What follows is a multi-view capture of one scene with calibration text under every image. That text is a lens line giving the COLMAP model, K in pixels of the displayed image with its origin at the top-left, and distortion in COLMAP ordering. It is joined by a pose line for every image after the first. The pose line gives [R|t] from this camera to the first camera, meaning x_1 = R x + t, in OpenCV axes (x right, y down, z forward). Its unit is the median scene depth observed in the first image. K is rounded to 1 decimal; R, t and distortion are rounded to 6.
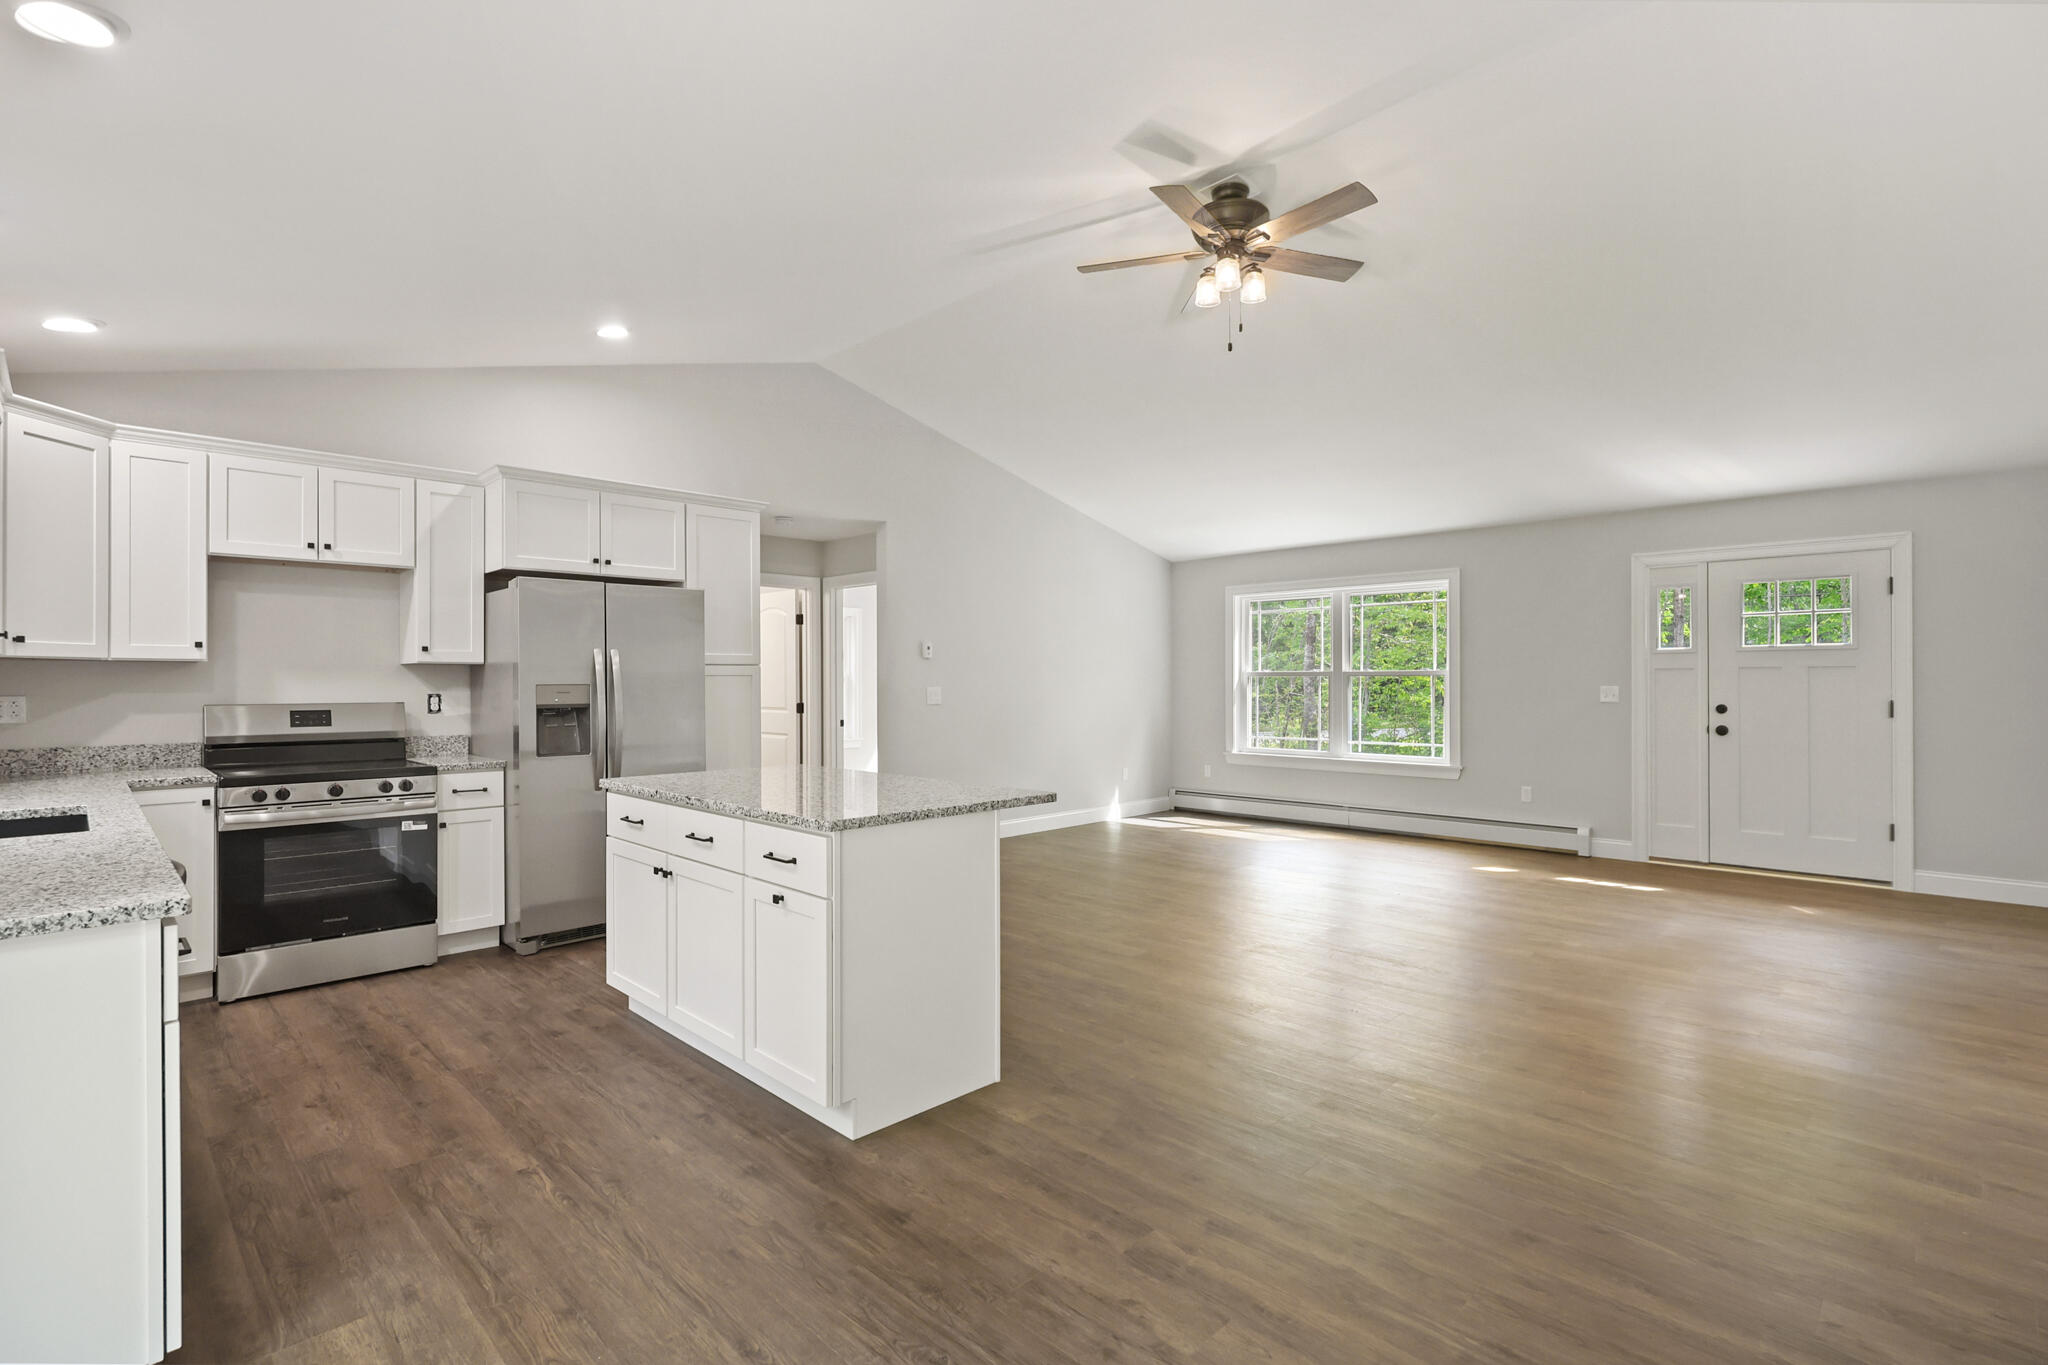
lens RADIAL K [[961.2, 0, 1028.7], [0, 961.2, 677.1], [0, 0, 1]] dist [-0.005268, 0.001839]
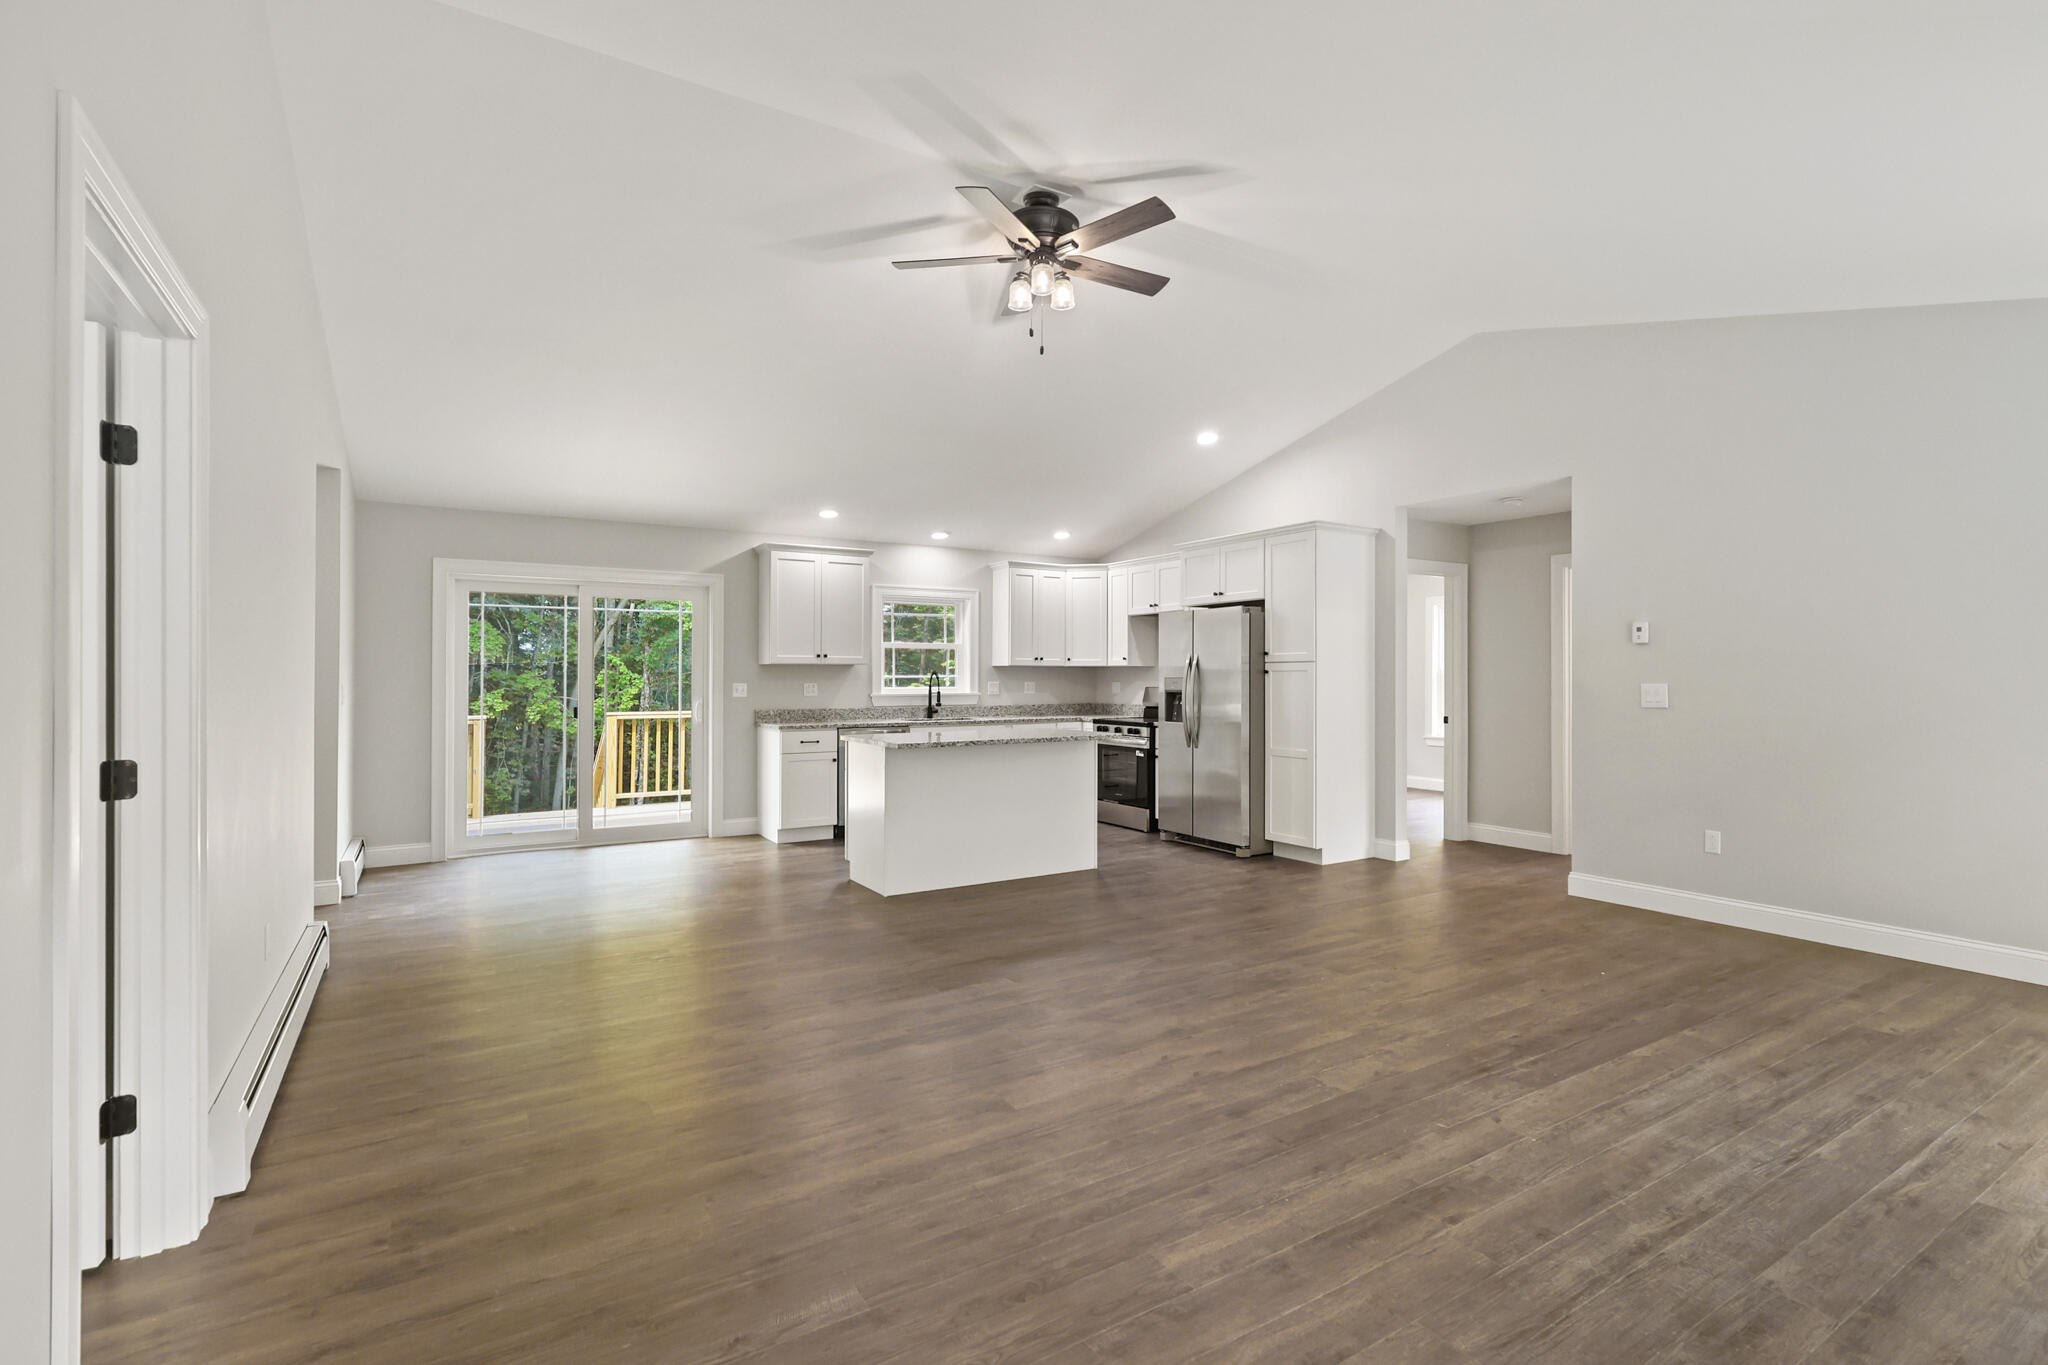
lens RADIAL K [[961.2, 0, 1025.2], [0, 961.2, 665.2], [0, 0, 1]] dist [-0.005268, 0.001839]
pose [[-0.236872, -0.009157, -0.971498, 1.153421], [0.005012, 0.999931, -0.010647, 0.002772], [0.971528, -0.007391, -0.236810, 1.167848]]
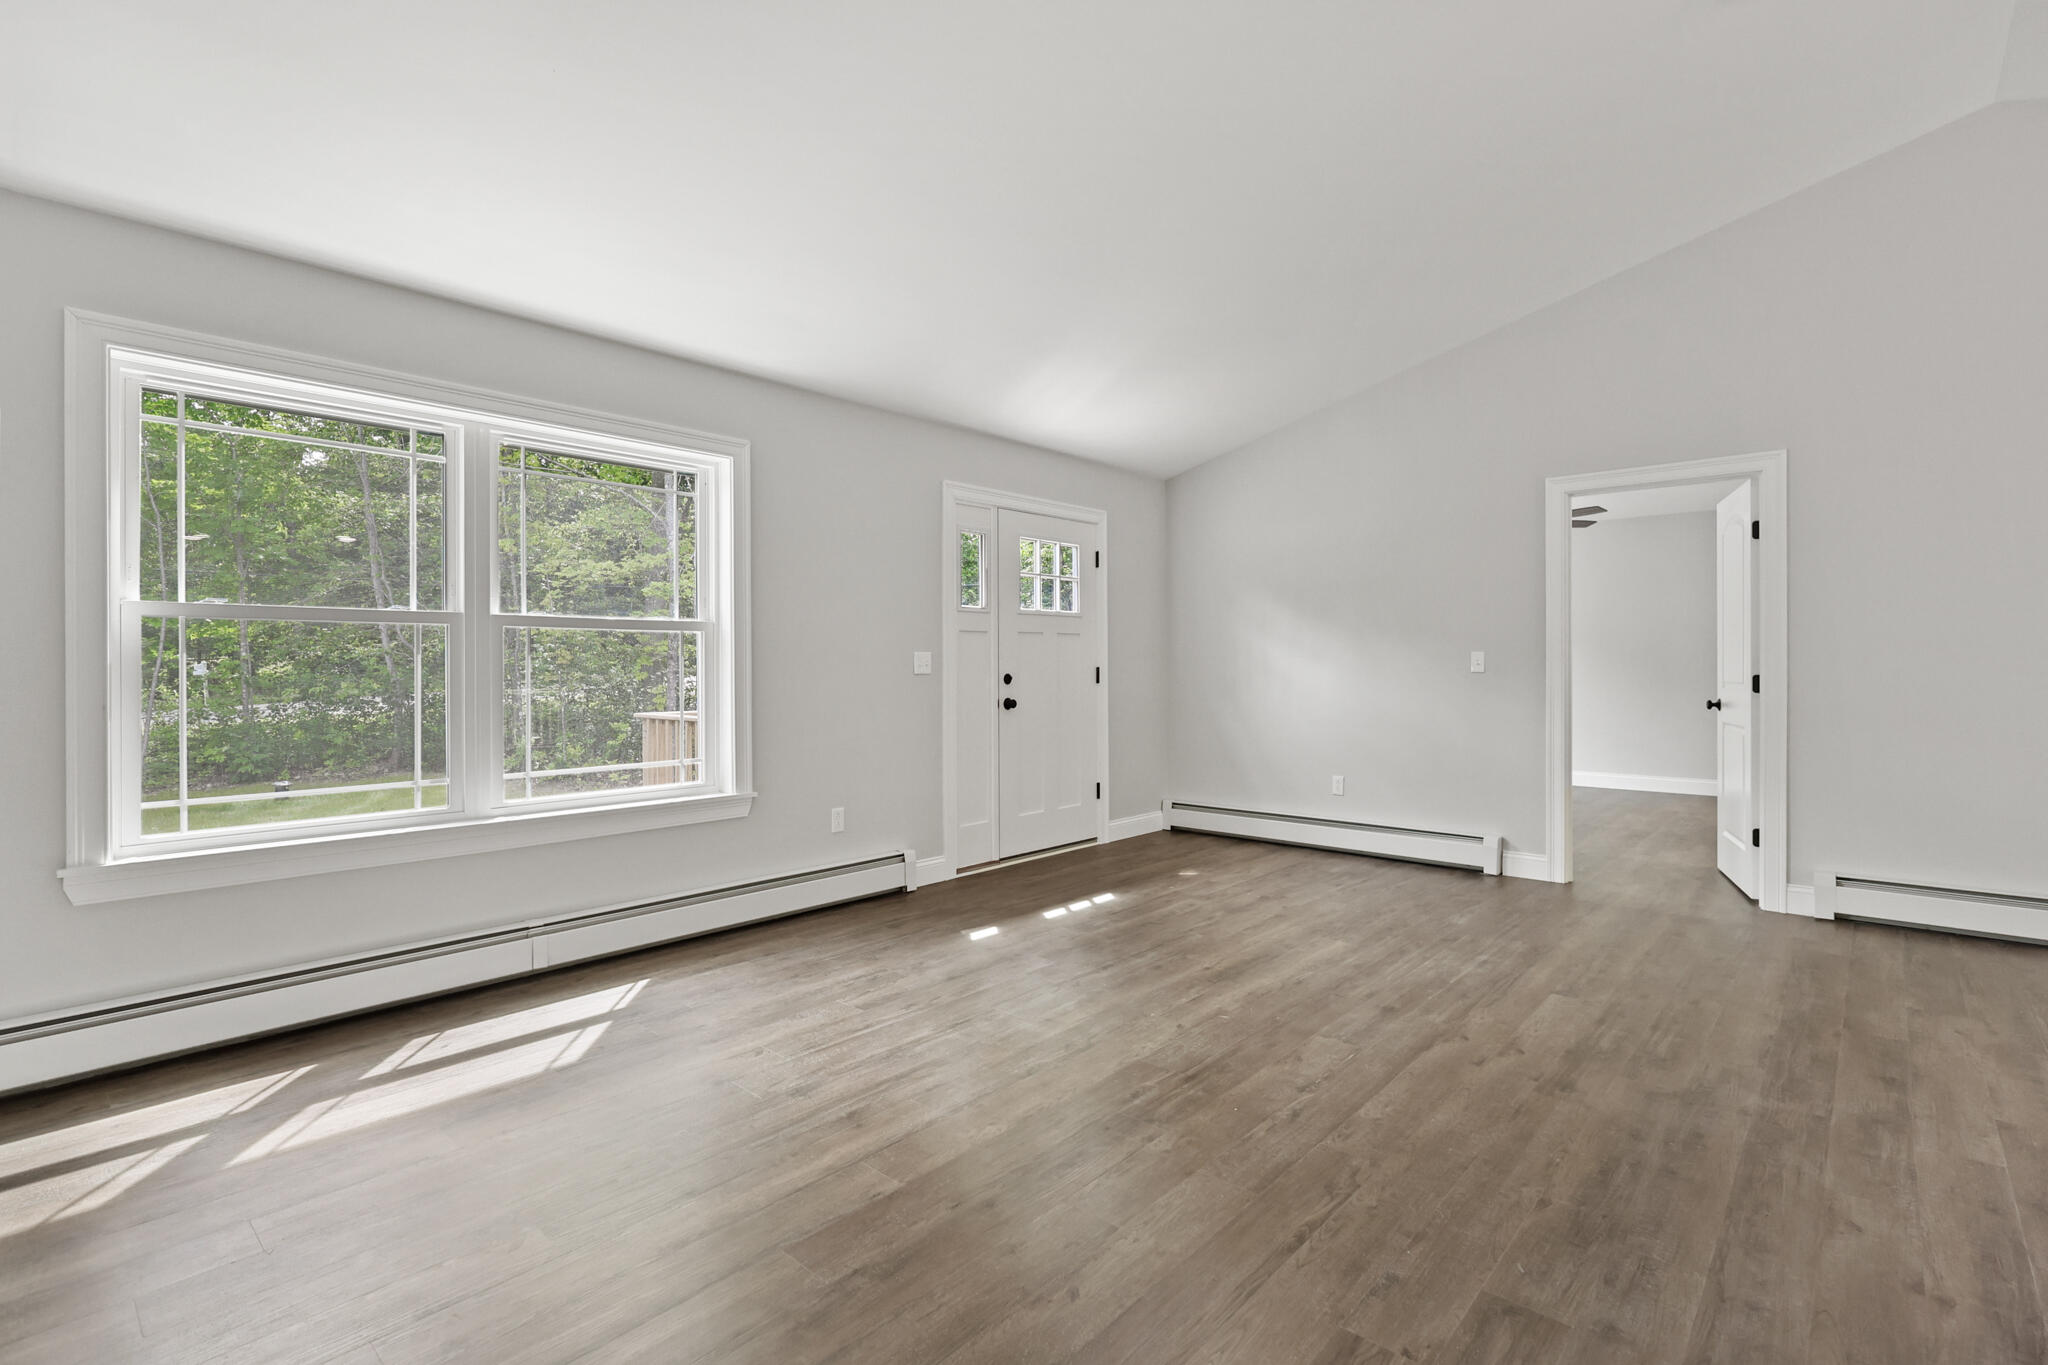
lens RADIAL K [[961.2, 0, 1025.5], [0, 961.2, 655.0], [0, 0, 1]] dist [-0.005268, 0.001839]
pose [[-0.040680, 0.013900, 0.999076, -0.202831], [0.001365, 0.999903, -0.013856, 0.034602], [-0.999171, 0.000801, -0.040695, 1.451747]]
